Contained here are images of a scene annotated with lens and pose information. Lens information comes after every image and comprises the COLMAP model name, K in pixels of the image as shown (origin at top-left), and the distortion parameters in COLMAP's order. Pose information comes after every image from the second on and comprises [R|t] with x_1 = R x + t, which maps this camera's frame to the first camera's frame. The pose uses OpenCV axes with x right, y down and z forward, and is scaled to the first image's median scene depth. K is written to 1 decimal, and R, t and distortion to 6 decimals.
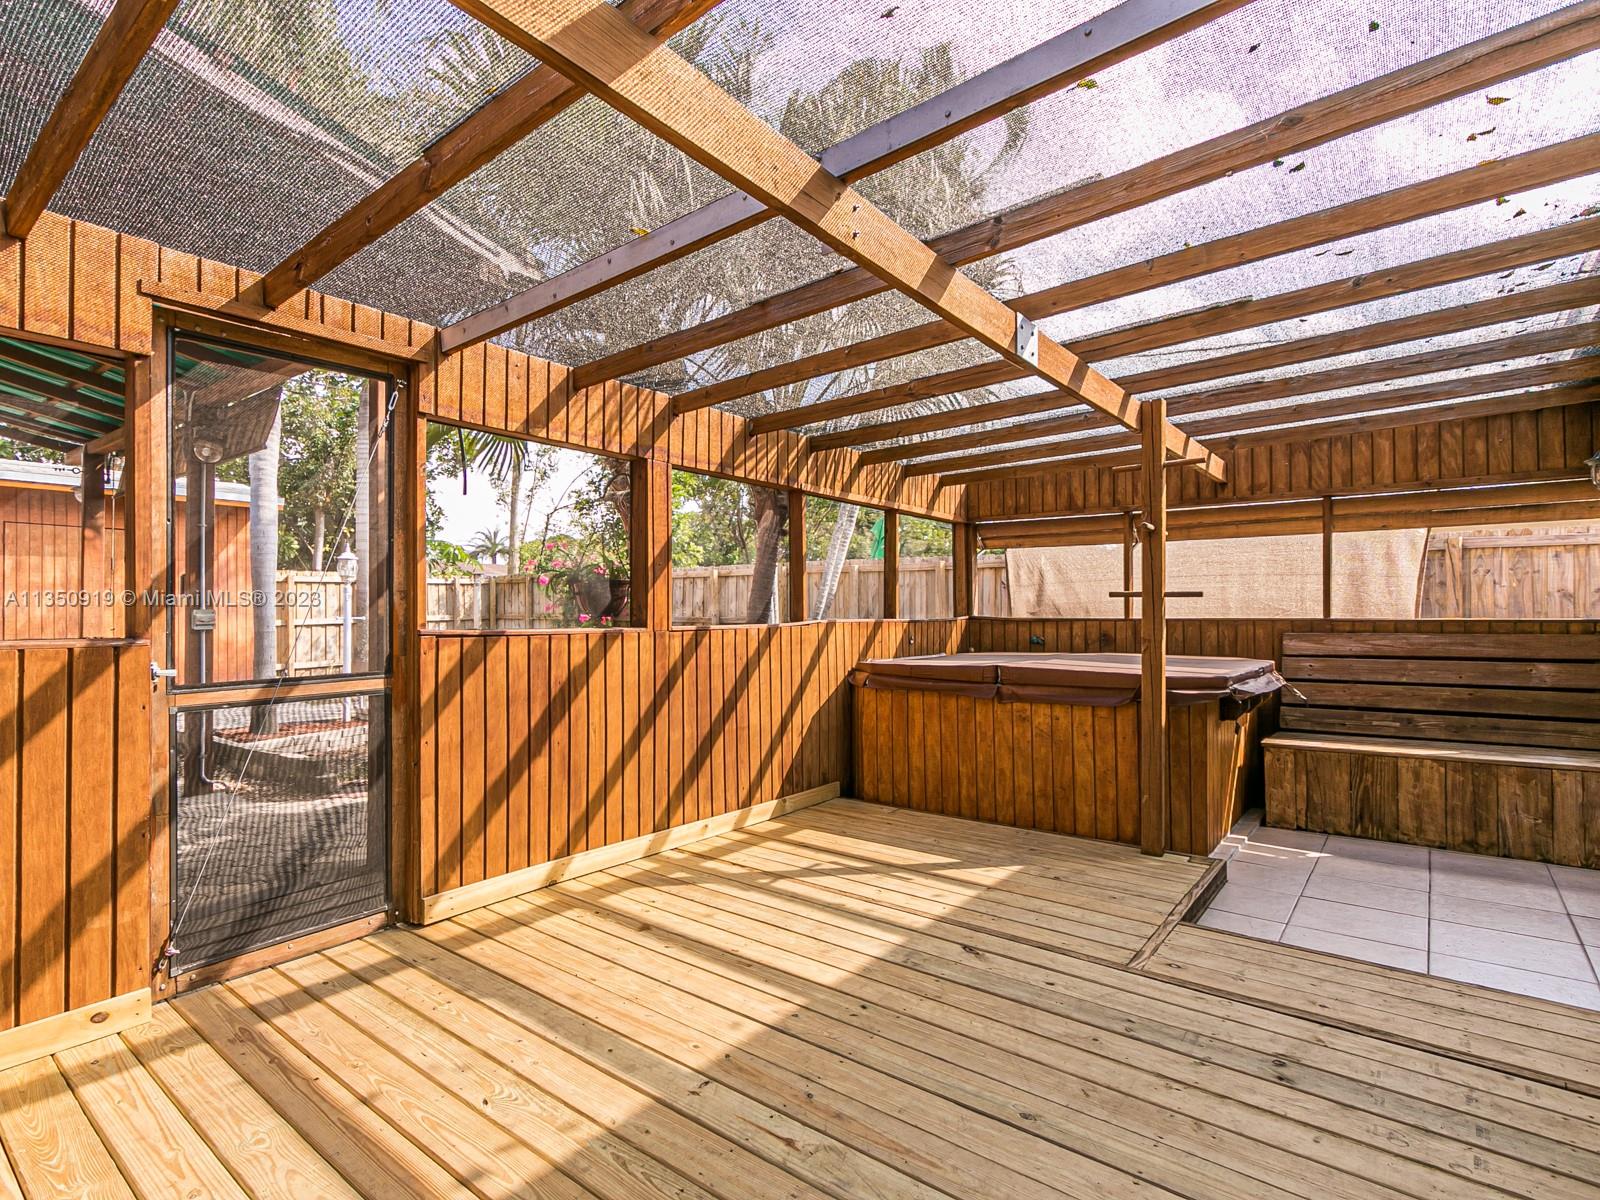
lens RADIAL K [[834.4, 0, 882.5], [0, 834.4, 607.7], [0, 0, 1]] dist [0.002182, 0.001363]
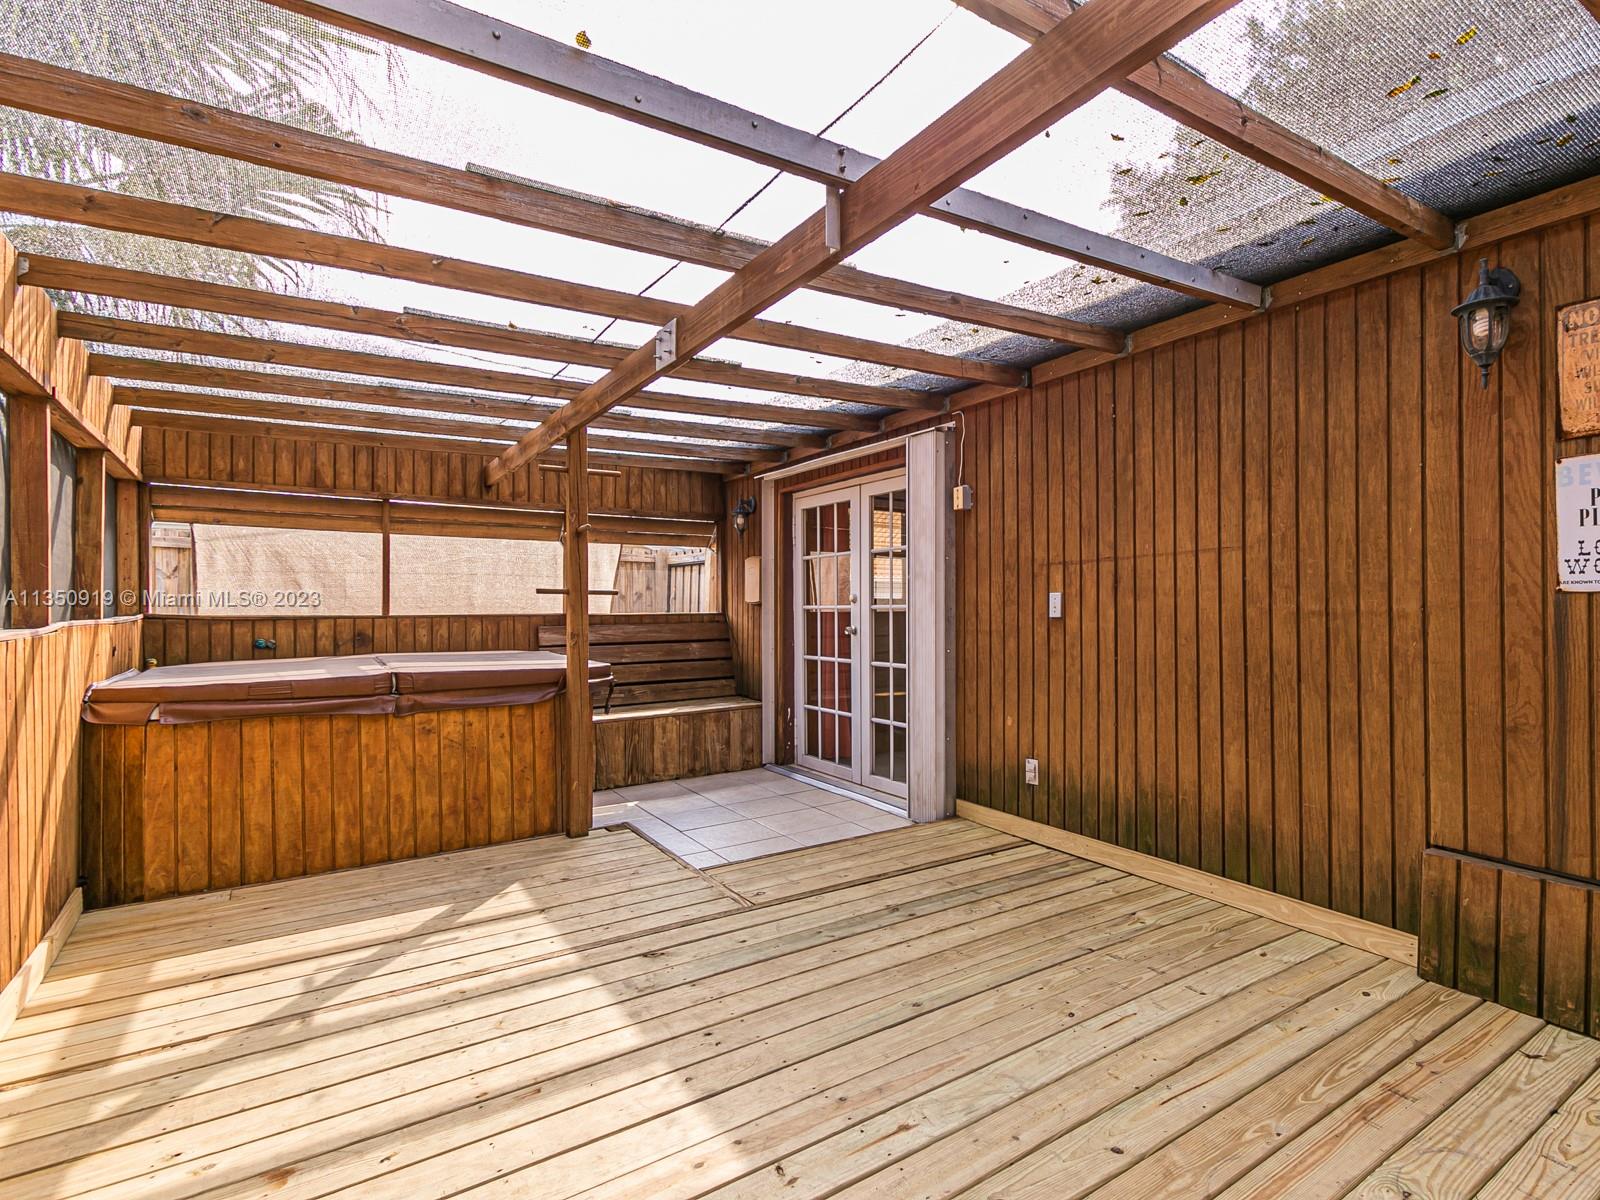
lens RADIAL K [[833.9, 0, 738.7], [0, 833.9, 605.1], [0, 0, 1]] dist [0.003204, -0.000029]
pose [[0.338629, 0.002252, 0.940917, -0.568309], [-0.005582, 0.999984, -0.000385, -0.000410], [-0.940903, -0.005122, 0.338637, 0.417421]]
